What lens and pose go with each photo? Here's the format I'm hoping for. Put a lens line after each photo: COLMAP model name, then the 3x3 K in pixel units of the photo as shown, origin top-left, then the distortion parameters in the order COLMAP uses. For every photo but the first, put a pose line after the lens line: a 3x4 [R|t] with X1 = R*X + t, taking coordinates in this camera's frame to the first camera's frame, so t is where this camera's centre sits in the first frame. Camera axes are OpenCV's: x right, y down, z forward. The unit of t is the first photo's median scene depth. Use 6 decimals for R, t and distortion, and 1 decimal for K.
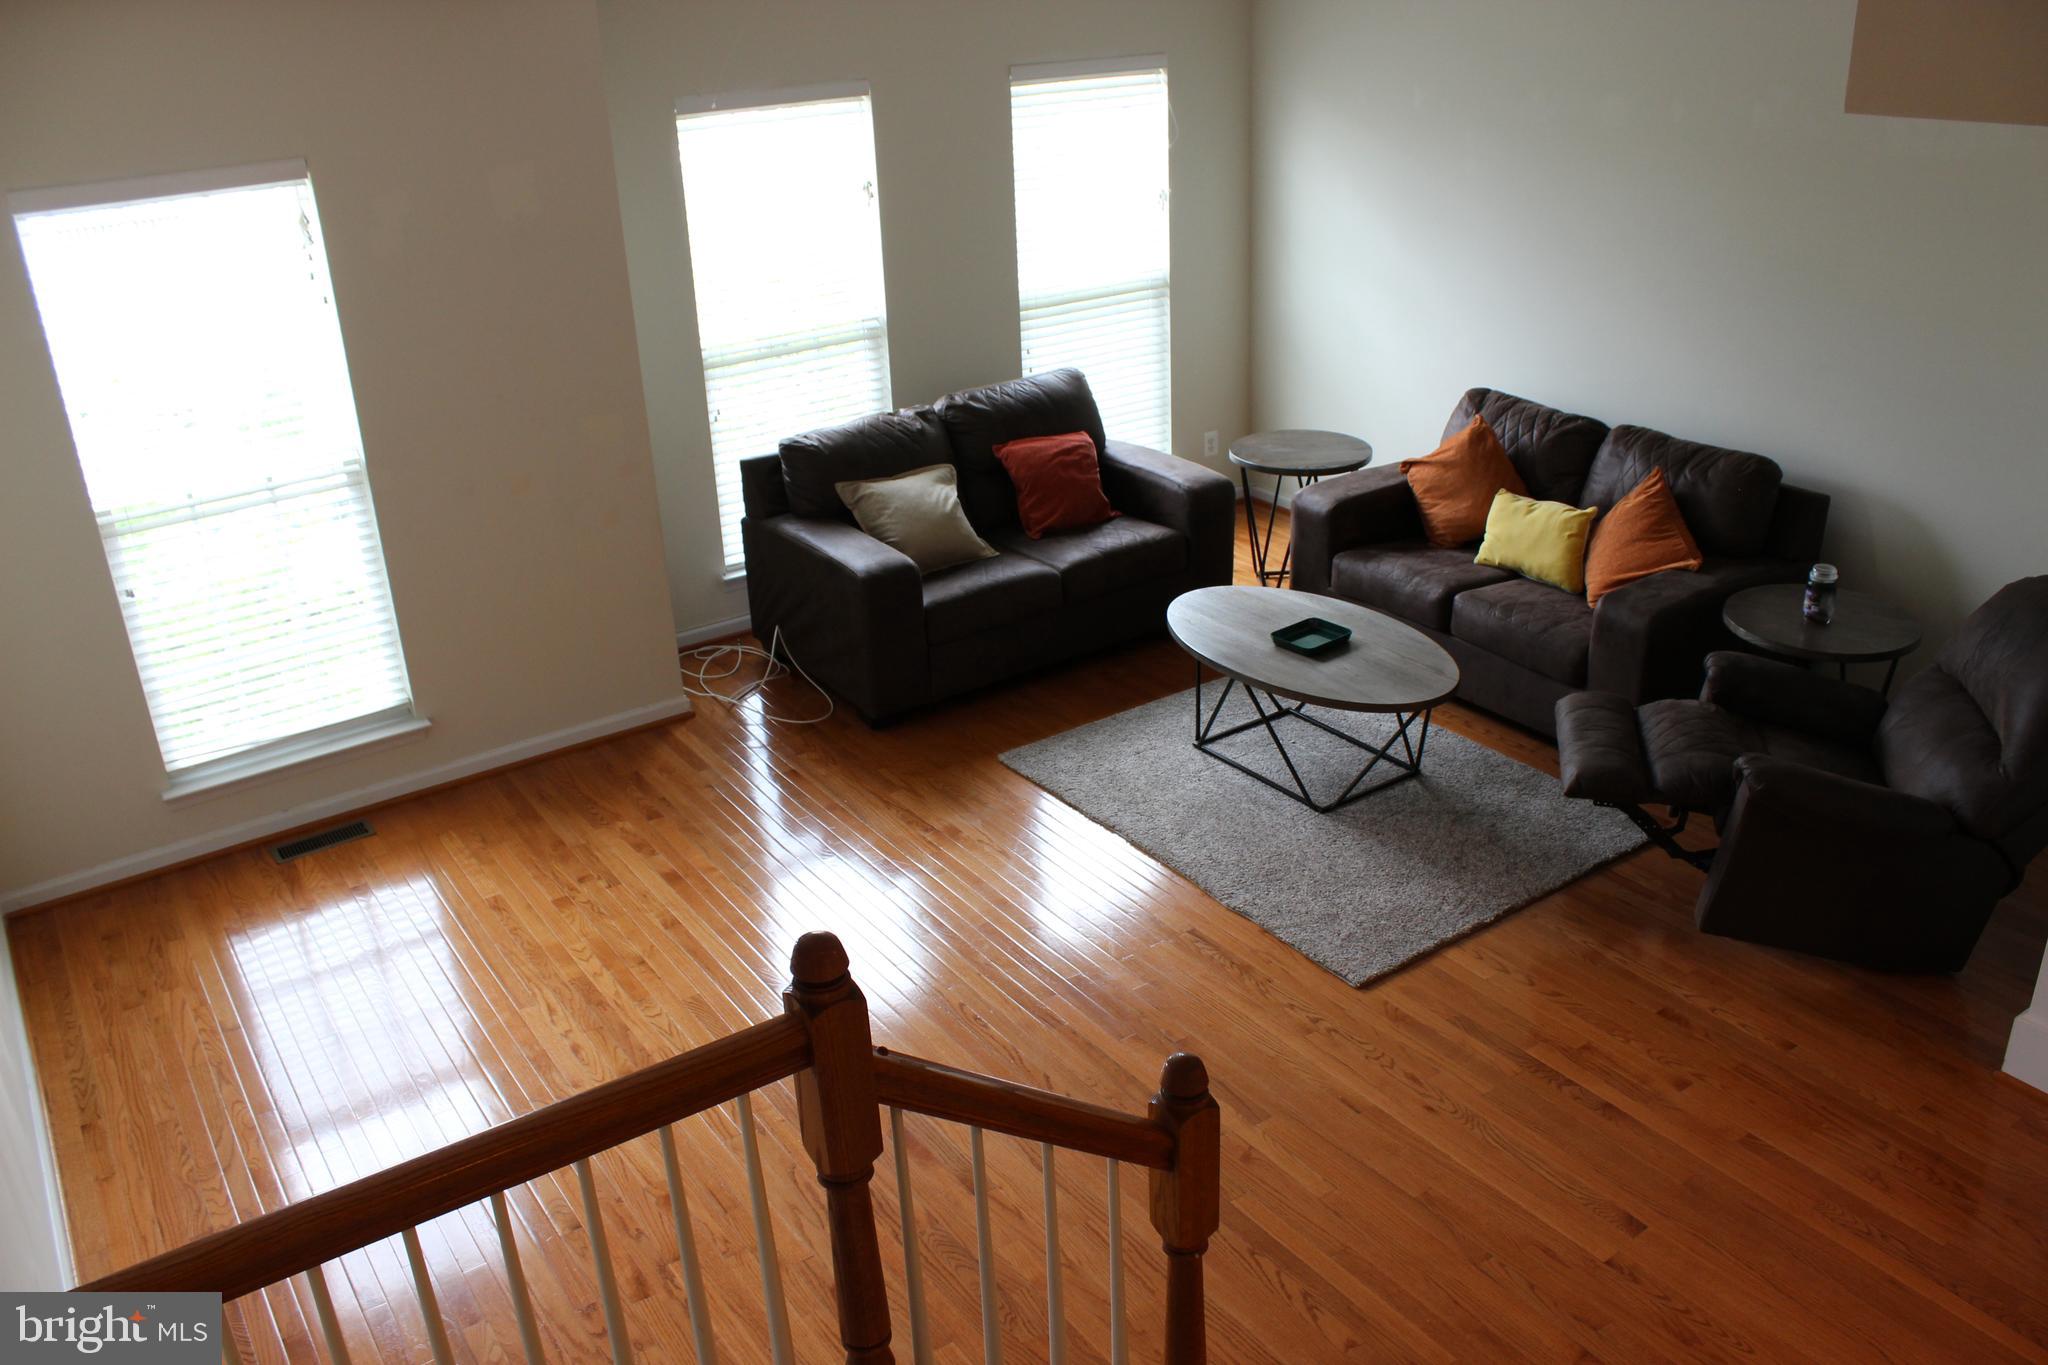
lens RADIAL K [[1707.1, 0, 1024.0], [0, 1707.1, 682.5], [0, 0, 1]] dist [-0.164103, 0.148169]
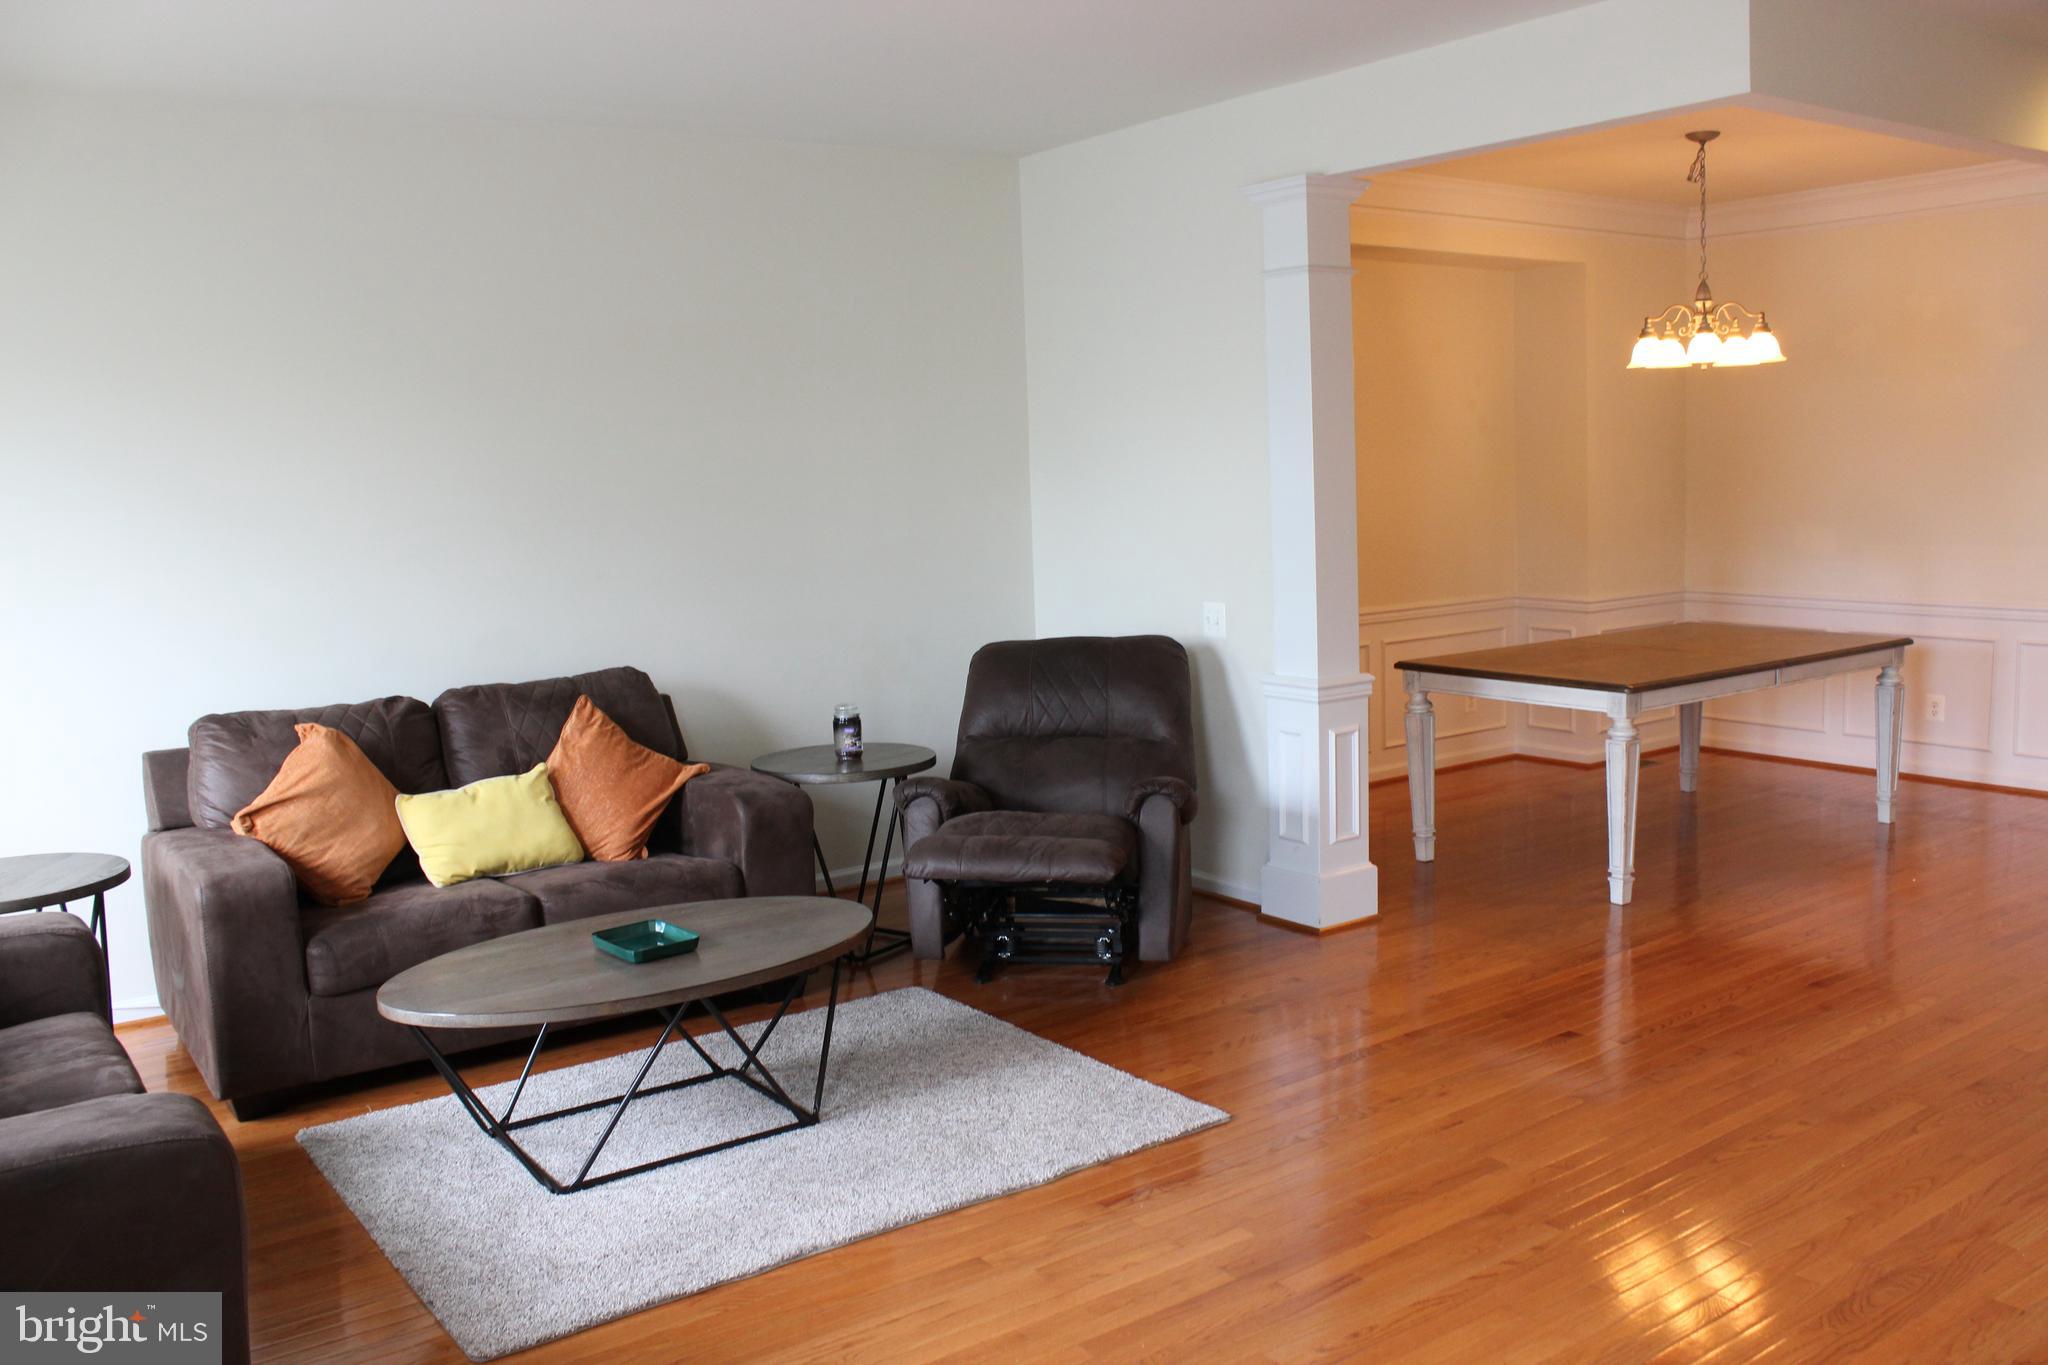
lens RADIAL K [[1707.1, 0, 1024.0], [0, 1707.1, 682.5], [0, 0, 1]] dist [-0.164103, 0.148169]
pose [[-0.030585, -0.079140, 0.996394, -0.491454], [0.434750, 0.896573, 0.084557, -0.106153], [-0.900032, 0.435769, 0.006984, 0.758683]]
